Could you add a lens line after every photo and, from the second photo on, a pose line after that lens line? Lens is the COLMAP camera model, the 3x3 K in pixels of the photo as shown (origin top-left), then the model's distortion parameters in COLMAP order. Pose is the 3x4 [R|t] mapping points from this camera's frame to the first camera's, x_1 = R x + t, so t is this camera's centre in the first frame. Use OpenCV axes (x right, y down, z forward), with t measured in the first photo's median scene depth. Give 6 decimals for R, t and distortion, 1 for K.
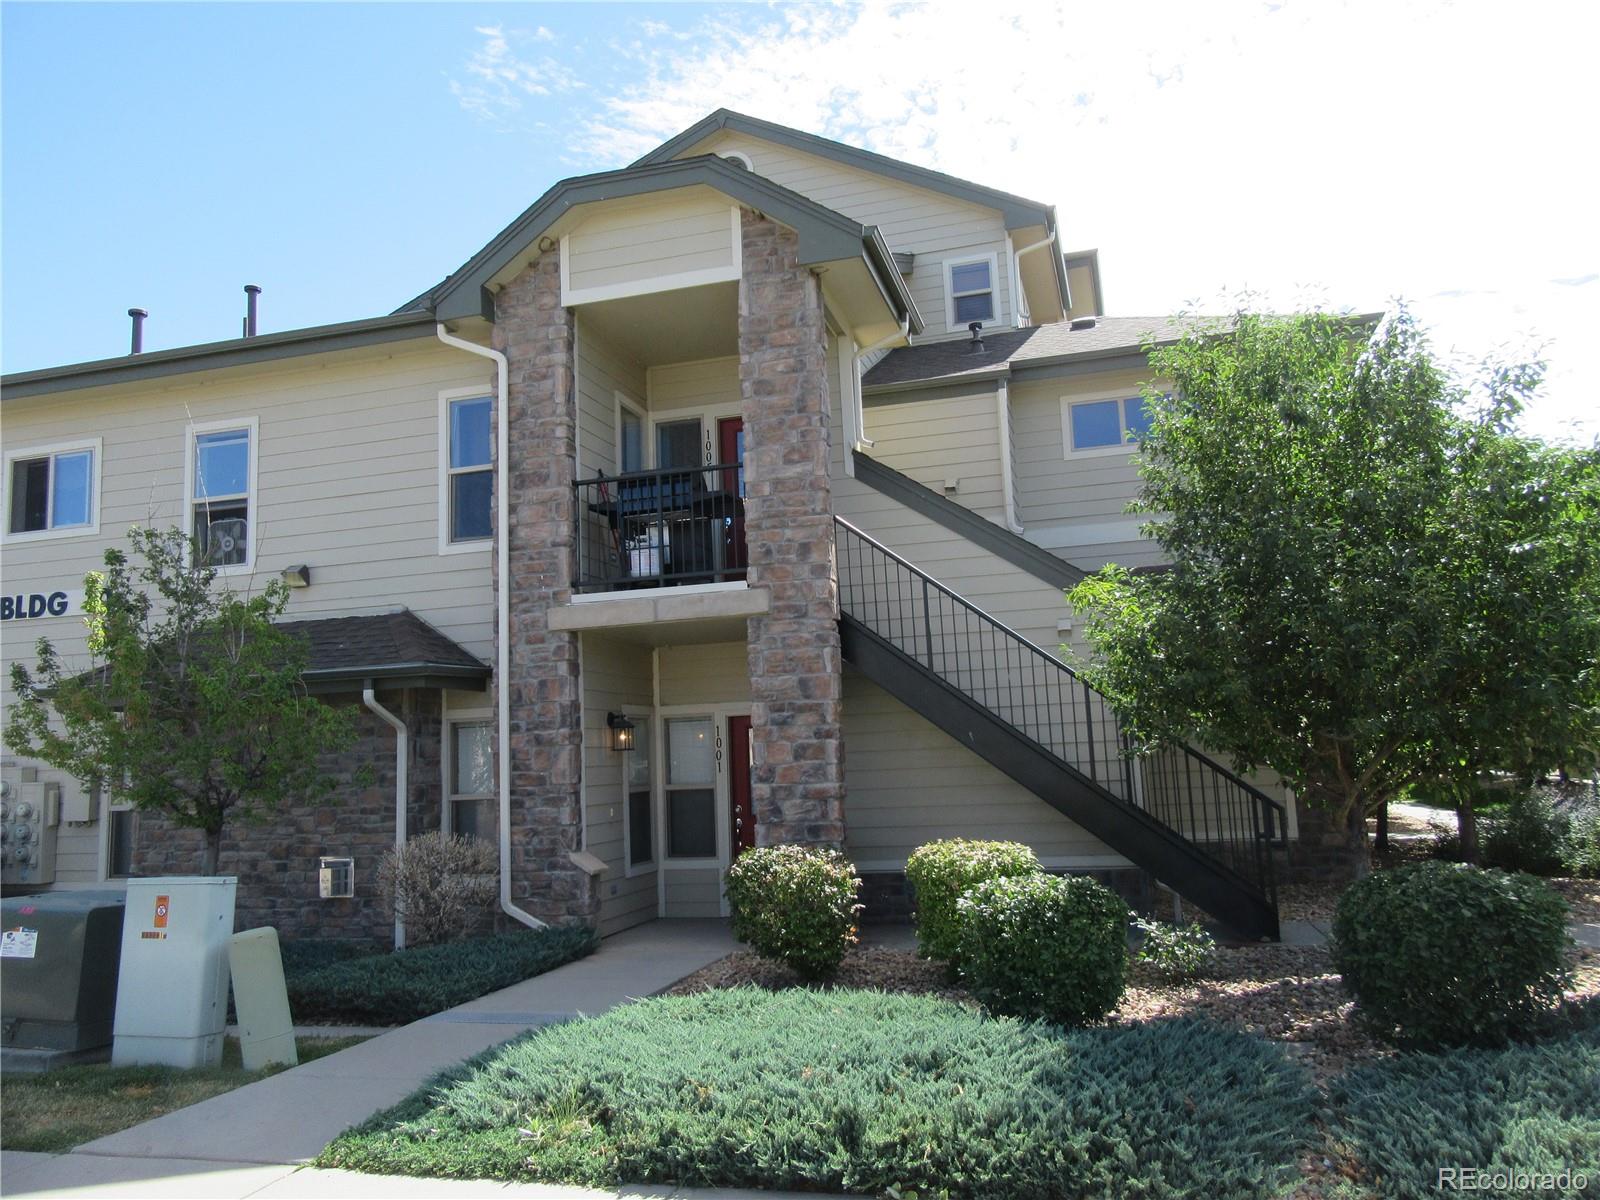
lens RADIAL K [[1178.2, 0, 799.5], [0, 1178.2, 598.1], [0, 0, 1]] dist [-0.003477, 0.002919]
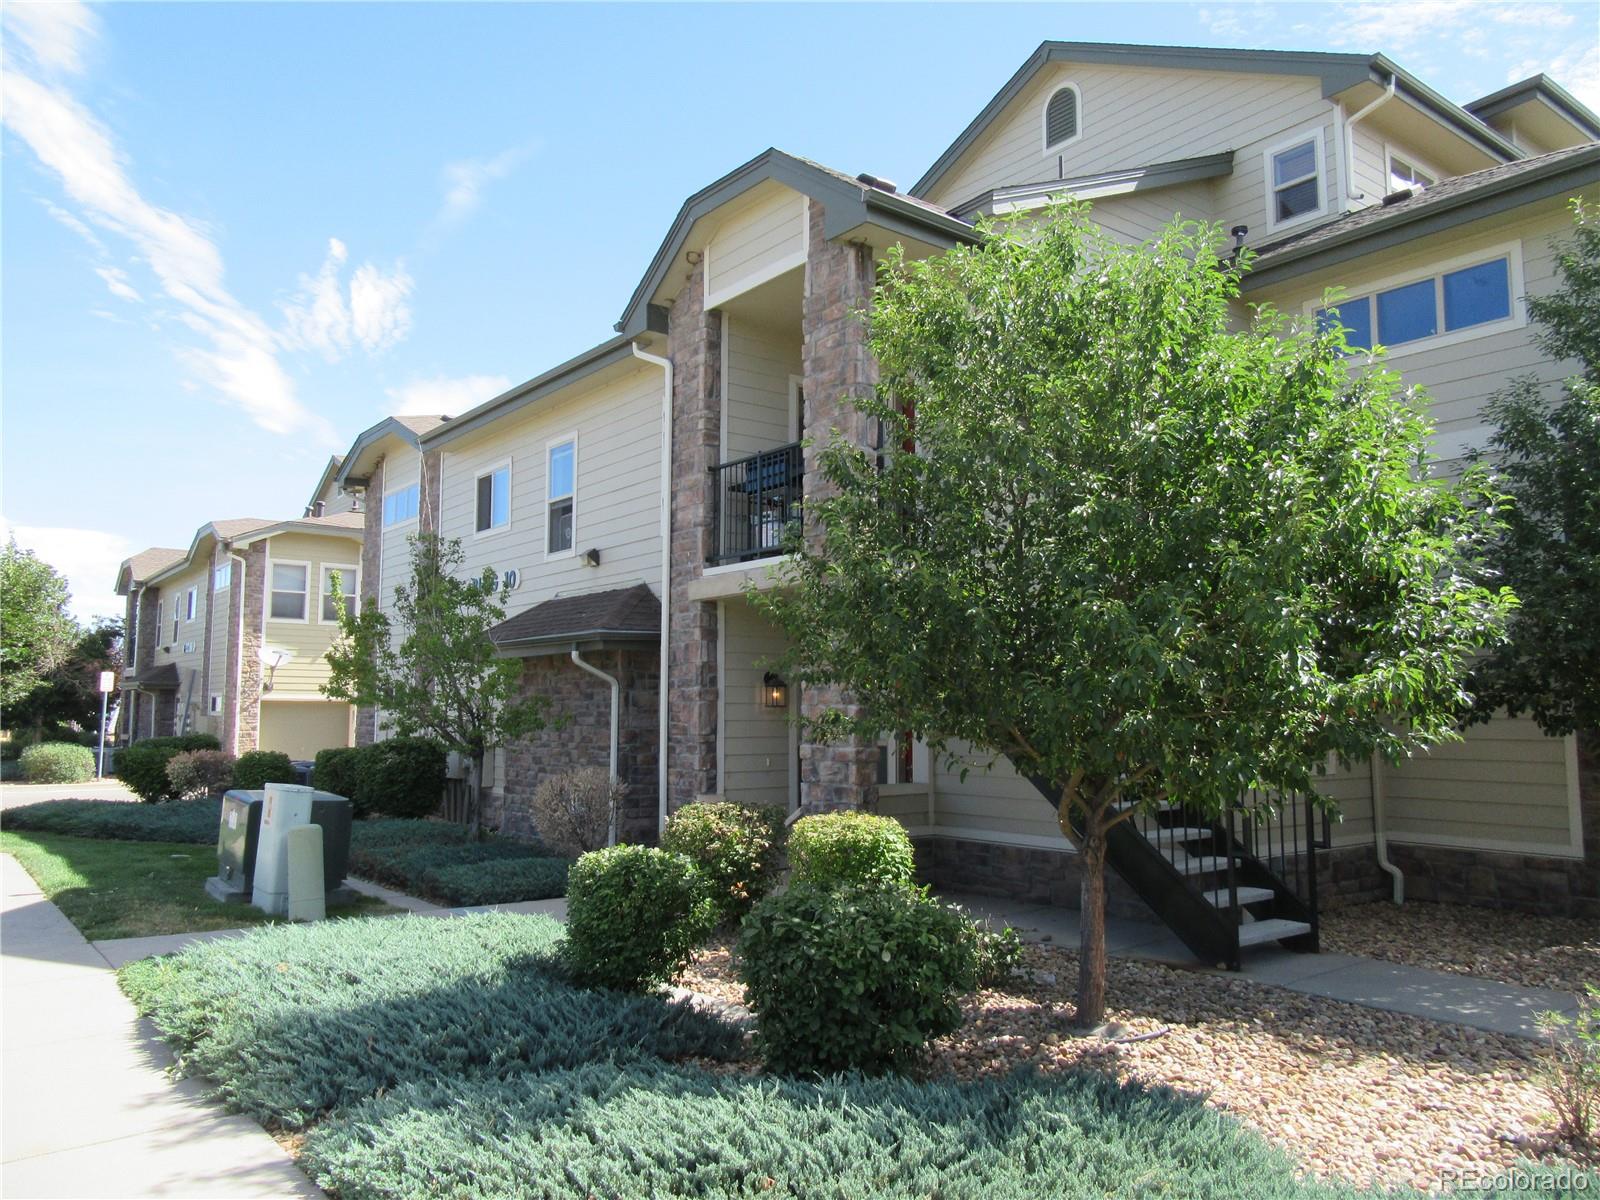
lens RADIAL K [[1178.2, 0, 799.6], [0, 1178.2, 599.6], [0, 0, 1]] dist [-0.003477, 0.002919]
pose [[0.803313, -0.015019, -0.595368, 0.537933], [0.045894, 0.998270, 0.036741, -0.010662], [0.593786, -0.056838, 0.802613, 0.138446]]
